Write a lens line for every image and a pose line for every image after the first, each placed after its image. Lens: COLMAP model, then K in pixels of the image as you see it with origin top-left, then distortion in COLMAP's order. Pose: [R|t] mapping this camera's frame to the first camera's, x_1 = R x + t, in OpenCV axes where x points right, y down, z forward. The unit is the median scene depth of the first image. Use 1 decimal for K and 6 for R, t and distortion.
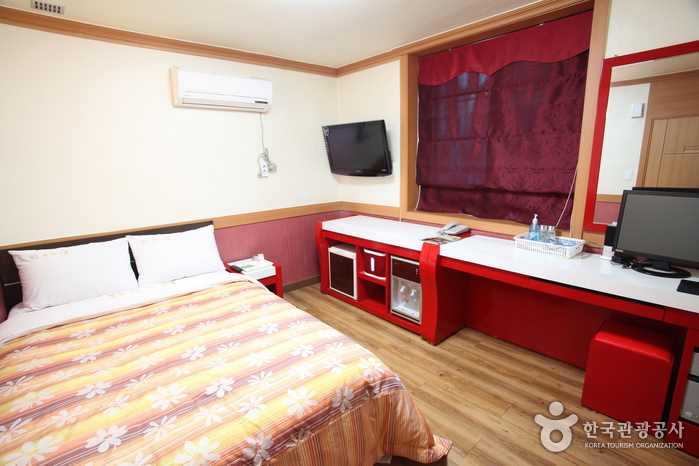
lens RADIAL K [[337.4, 0, 345.0], [0, 337.4, 230.7], [0, 0, 1]] dist [-0.053014, 0.012552]
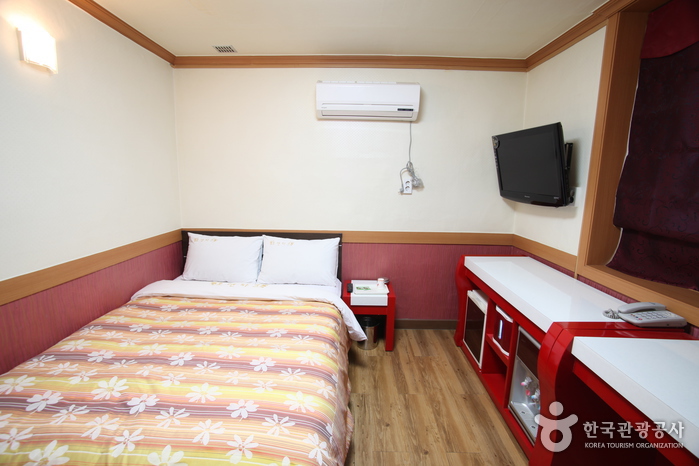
lens RADIAL K [[337.4, 0, 347.2], [0, 337.4, 237.1], [0, 0, 1]] dist [-0.053014, 0.012552]
pose [[0.754189, 0.154660, -0.638185, 0.261349], [-0.172330, 0.984420, 0.034914, -0.059914], [0.633642, 0.083647, 0.769091, 0.263083]]
